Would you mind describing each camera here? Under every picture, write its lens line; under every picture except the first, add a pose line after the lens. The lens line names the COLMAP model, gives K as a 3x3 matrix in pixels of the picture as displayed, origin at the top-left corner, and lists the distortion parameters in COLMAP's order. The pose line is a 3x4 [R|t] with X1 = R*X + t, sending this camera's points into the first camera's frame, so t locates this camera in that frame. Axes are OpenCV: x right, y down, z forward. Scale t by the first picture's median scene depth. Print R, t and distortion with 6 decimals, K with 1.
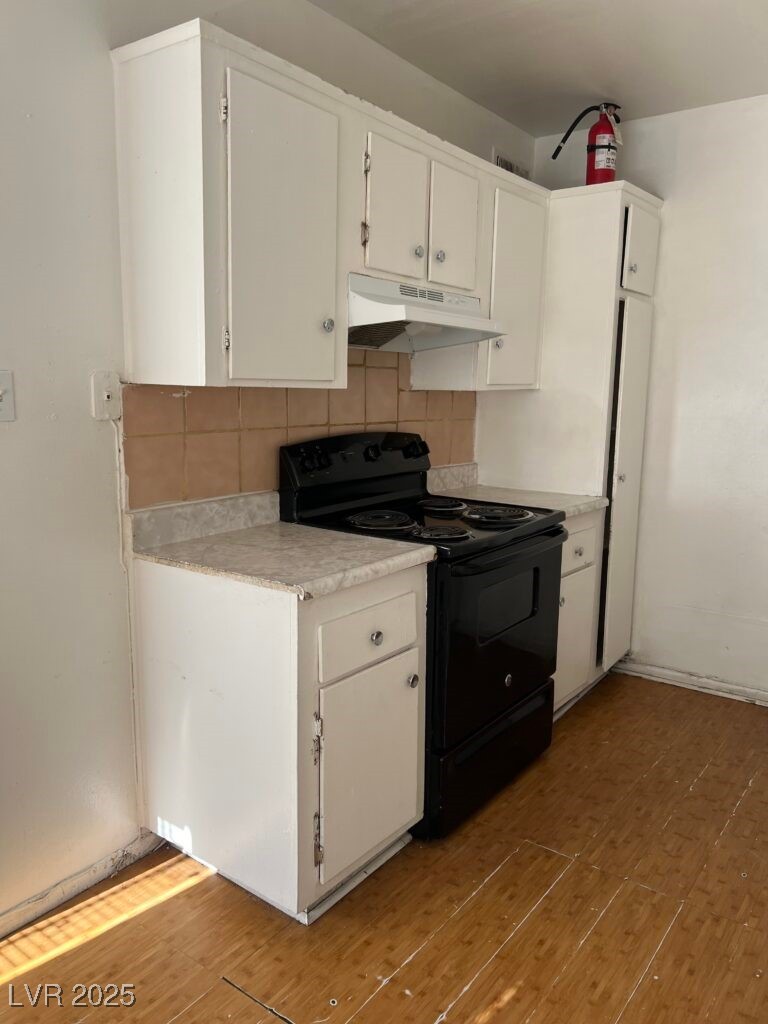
lens RADIAL K [[767.0, 0, 384.7], [0, 767.0, 503.2], [0, 0, 1]] dist [0.050455, -0.054175]
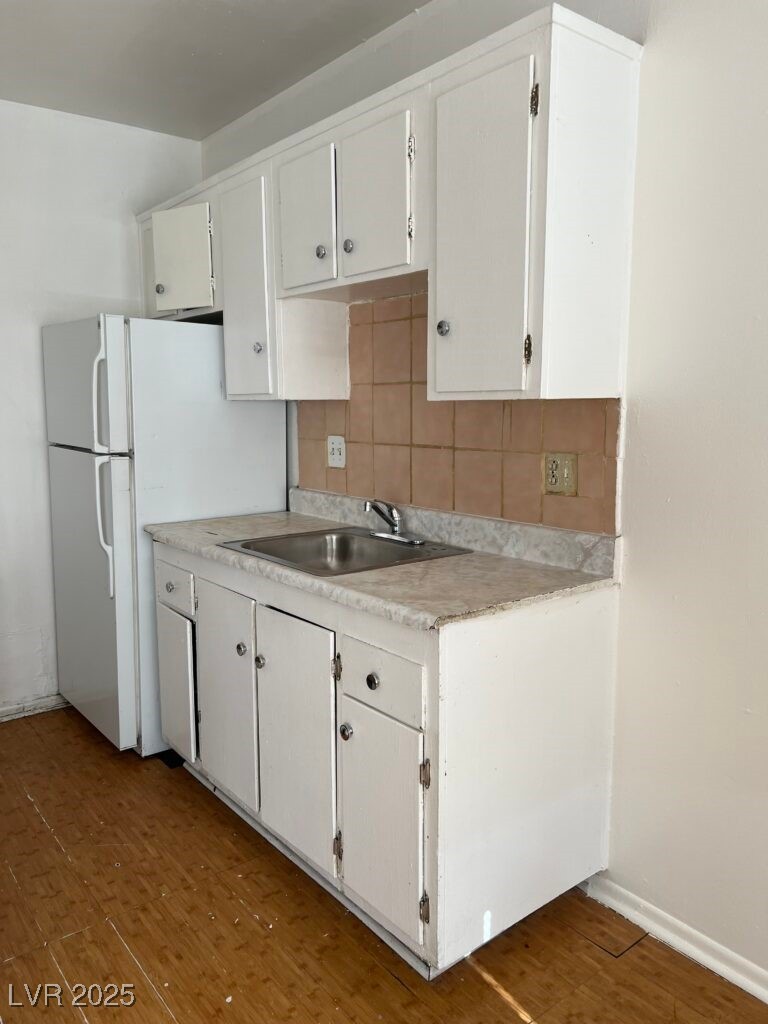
lens RADIAL K [[762.4, 0, 384.4], [0, 762.4, 514.4], [0, 0, 1]] dist [0.070761, -0.086976]
pose [[0.264113, -0.151692, 0.952488, -0.316100], [0.148069, 0.982225, 0.115371, -0.044429], [-0.953058, 0.110563, 0.281879, 0.273699]]
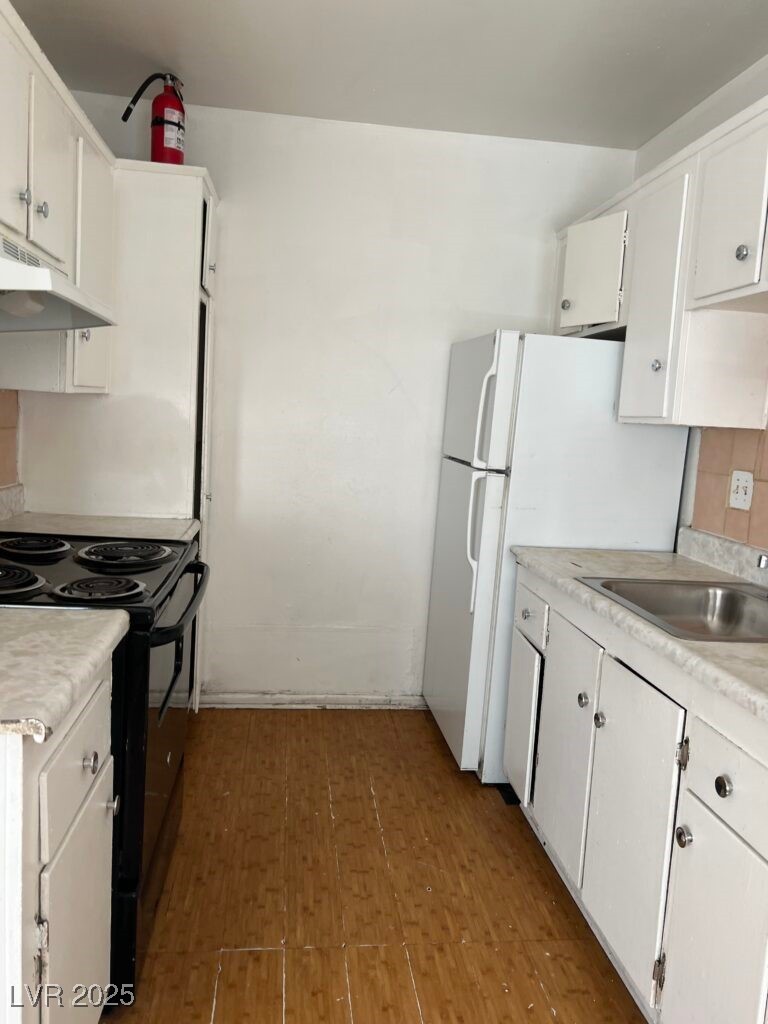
lens RADIAL K [[769.3, 0, 383.4], [0, 769.3, 505.0], [0, 0, 1]] dist [0.045281, -0.050217]
pose [[0.725688, -0.049504, 0.686241, -0.218669], [0.051493, 0.998519, 0.017578, -0.037356], [-0.686094, 0.022580, 0.727162, 0.257009]]
